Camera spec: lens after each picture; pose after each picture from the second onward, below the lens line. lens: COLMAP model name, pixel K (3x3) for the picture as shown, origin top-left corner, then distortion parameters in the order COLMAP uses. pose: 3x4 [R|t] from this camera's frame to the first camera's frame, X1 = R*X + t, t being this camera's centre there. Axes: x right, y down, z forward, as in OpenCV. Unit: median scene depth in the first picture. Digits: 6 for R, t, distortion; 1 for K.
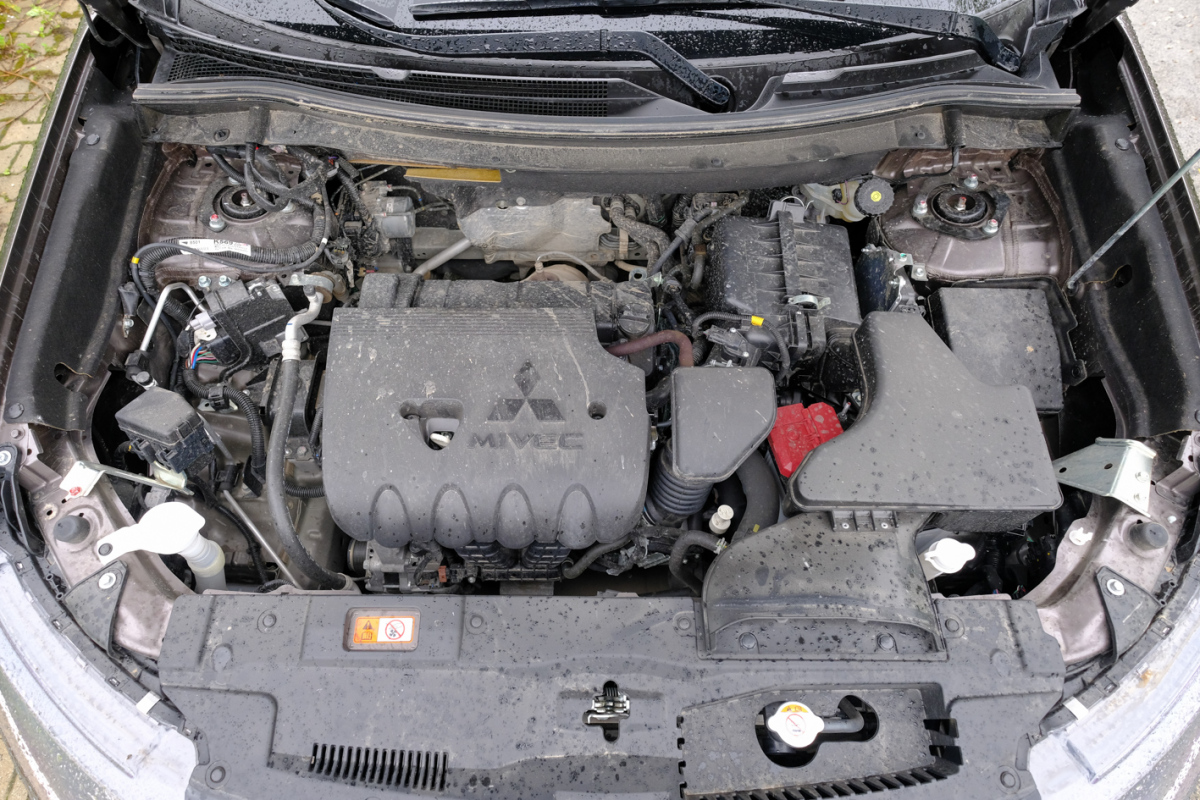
lens RADIAL K [[690.2, 0, 600.0], [0, 690.2, 400.0], [0, 0, 1]] dist [-0.000858, -0.000668]
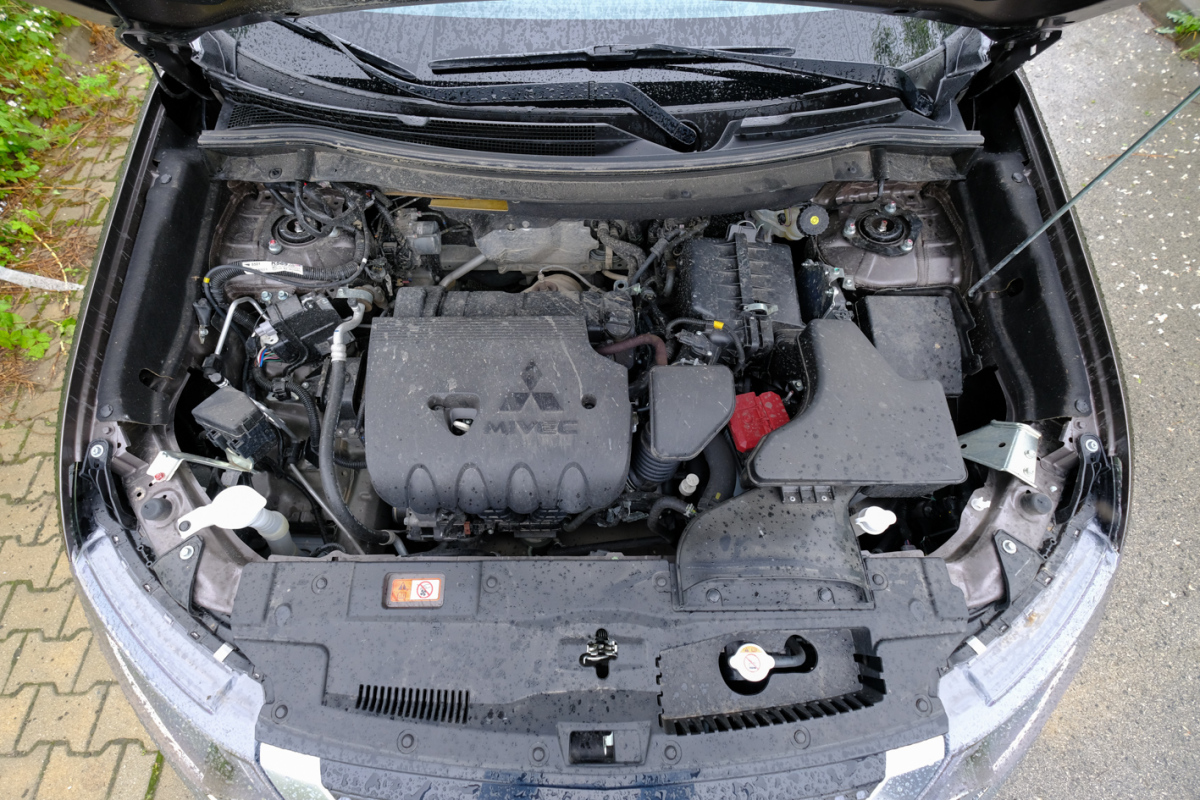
lens RADIAL K [[510.8, 0, 594.4], [0, 510.8, 393.0], [0, 0, 1]] dist [-0.007993, 0.000388]
pose [[0.999947, -0.007988, 0.006524, -0.000034], [0.007603, 0.998345, 0.057008, -0.049242], [-0.006969, -0.056956, 0.998352, 0.090795]]
